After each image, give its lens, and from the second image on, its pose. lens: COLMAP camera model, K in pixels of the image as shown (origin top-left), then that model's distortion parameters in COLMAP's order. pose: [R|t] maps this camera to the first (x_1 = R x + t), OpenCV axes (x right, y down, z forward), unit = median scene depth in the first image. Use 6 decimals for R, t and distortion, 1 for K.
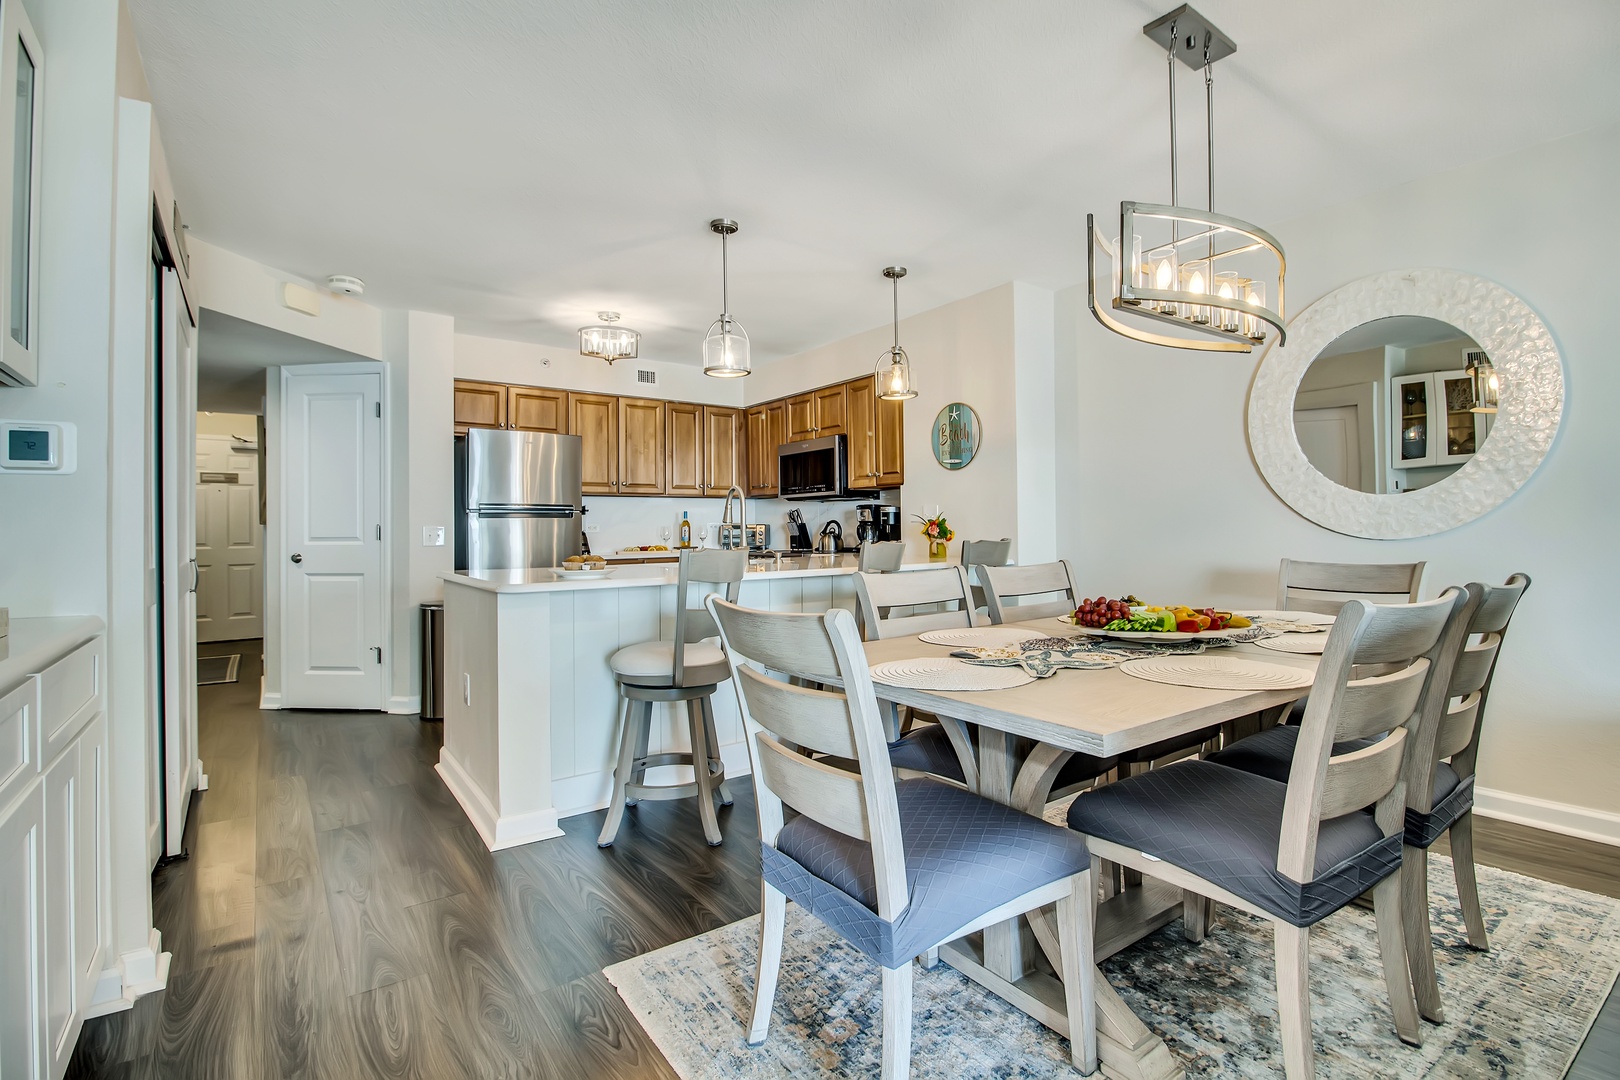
lens RADIAL K [[759.6, 0, 838.5], [0, 759.6, 520.2], [0, 0, 1]] dist [-0.005344, 0.000968]
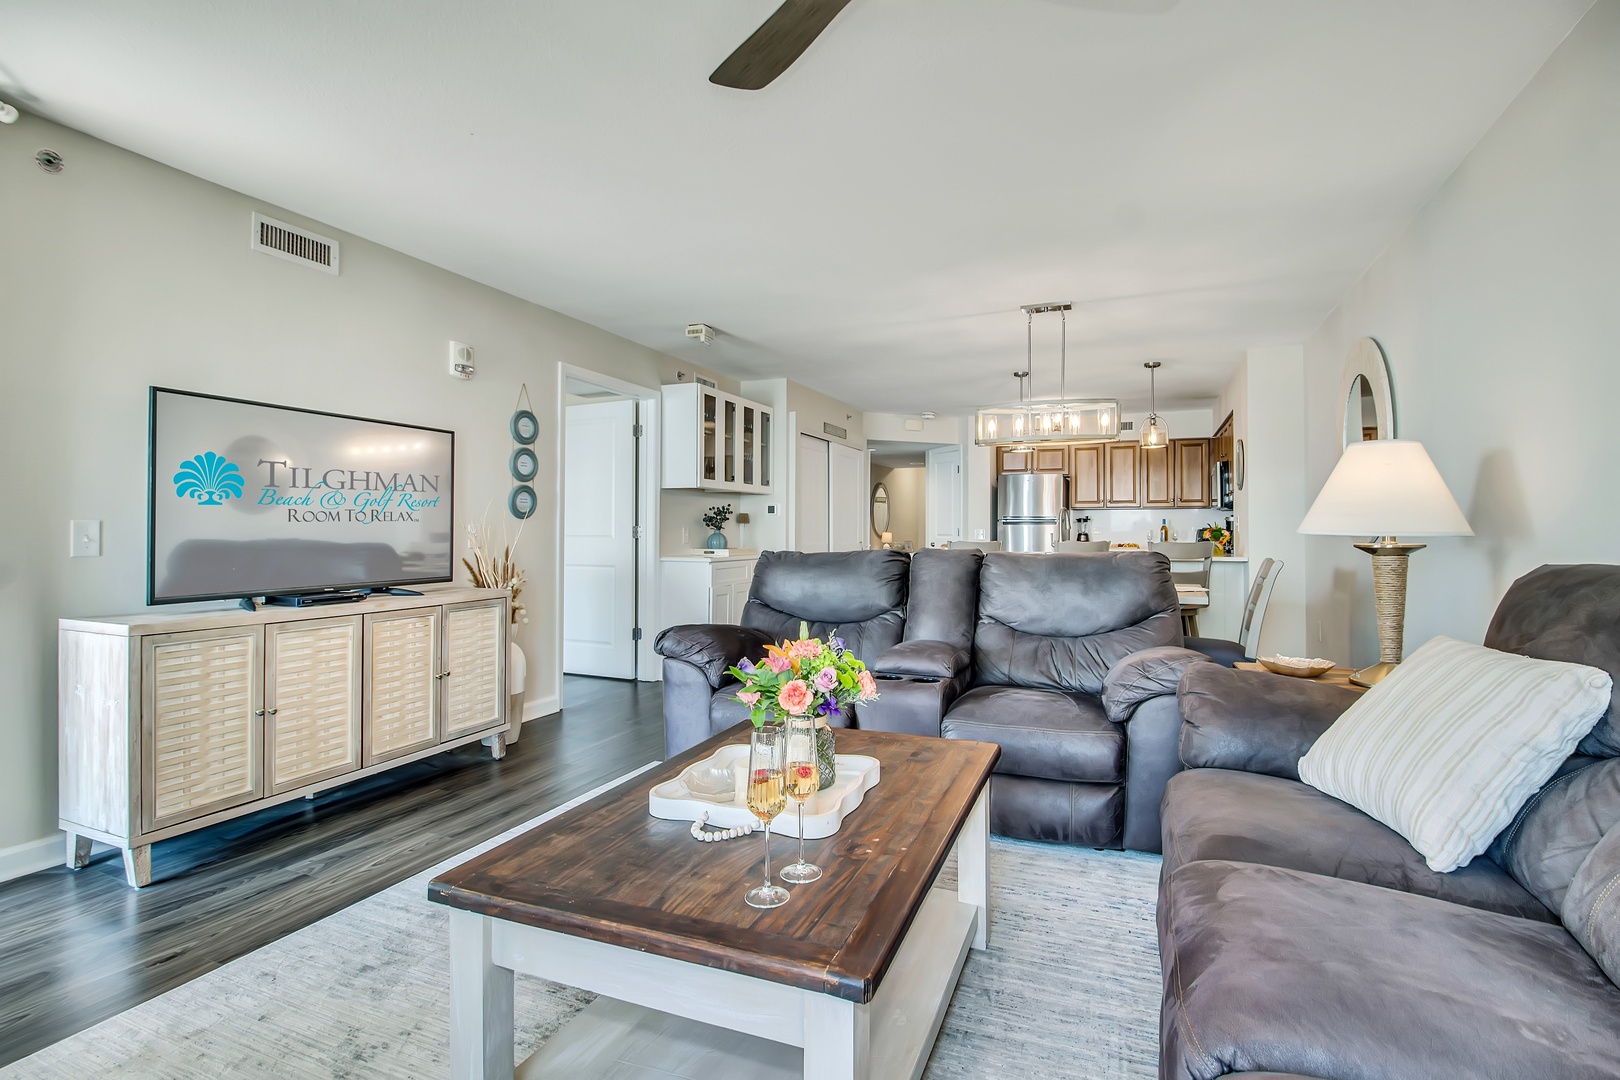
lens RADIAL K [[759.6, 0, 853.4], [0, 759.6, 518.9], [0, 0, 1]] dist [-0.005344, 0.000968]
pose [[0.530934, -0.002936, -0.847408, 0.712788], [0.002684, 0.999995, -0.001783, -0.012296], [0.847409, -0.001328, 0.530939, -0.207896]]
